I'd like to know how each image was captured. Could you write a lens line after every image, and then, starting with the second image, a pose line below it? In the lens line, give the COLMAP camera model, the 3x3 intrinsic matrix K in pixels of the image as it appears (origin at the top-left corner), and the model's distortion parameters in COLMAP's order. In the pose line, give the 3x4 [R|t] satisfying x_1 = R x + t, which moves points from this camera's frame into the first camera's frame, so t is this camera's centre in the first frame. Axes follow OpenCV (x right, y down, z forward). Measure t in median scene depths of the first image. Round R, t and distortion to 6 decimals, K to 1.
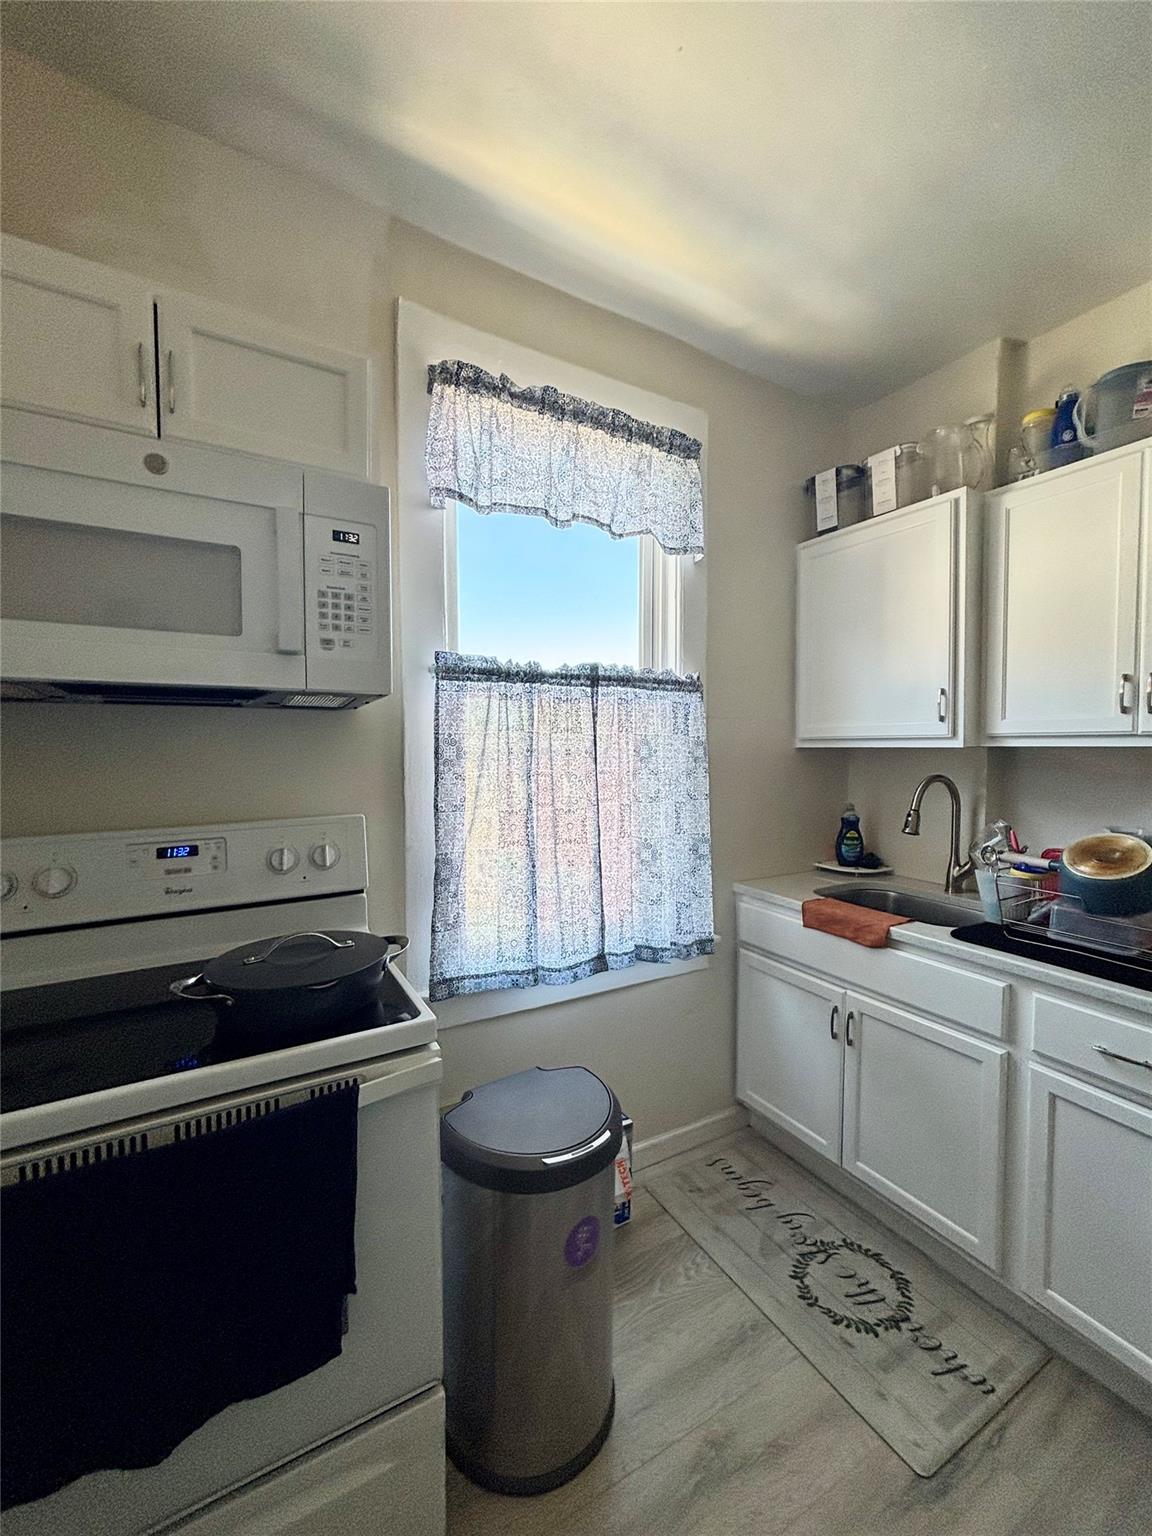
lens RADIAL K [[620.2, 0, 584.3], [0, 620.2, 767.8], [0, 0, 1]] dist [-0.004414, 0.001231]
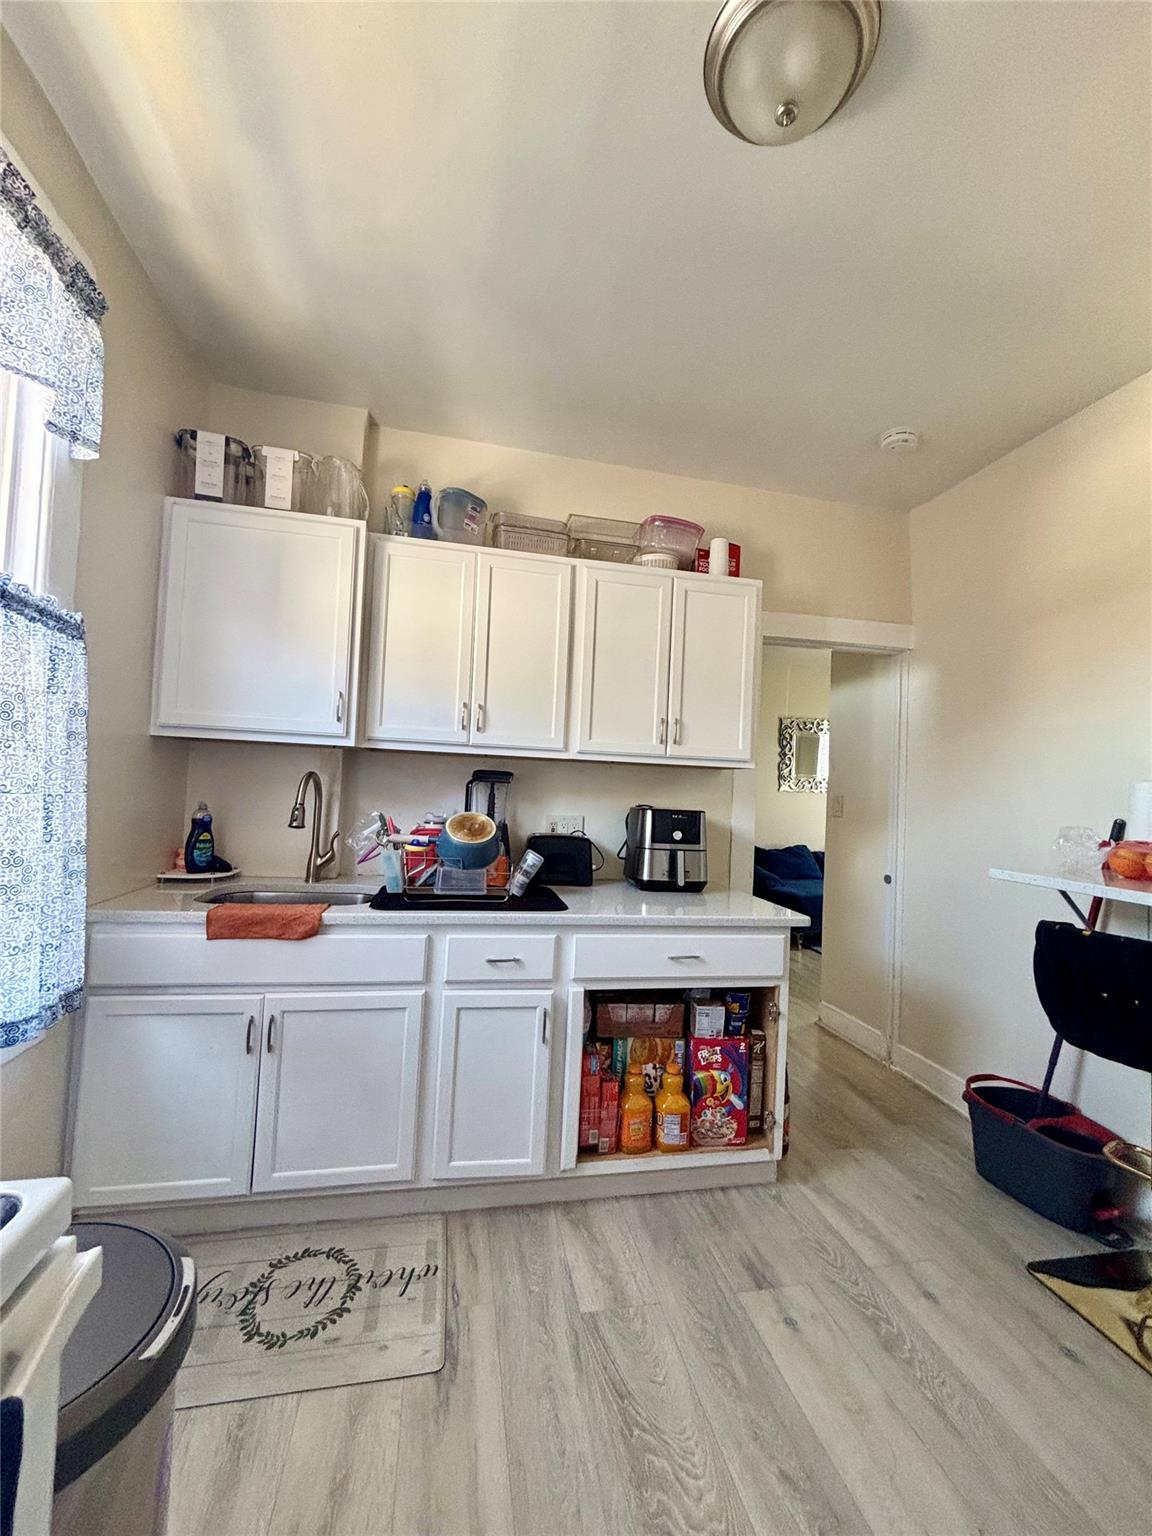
lens RADIAL K [[620.2, 0, 574.7], [0, 620.2, 768.3], [0, 0, 1]] dist [-0.004414, 0.001231]
pose [[0.304018, 0.047134, 0.951499, -0.349004], [-0.012304, 0.998886, -0.045550, 0.055065], [-0.952587, 0.002141, 0.304260, 0.273796]]
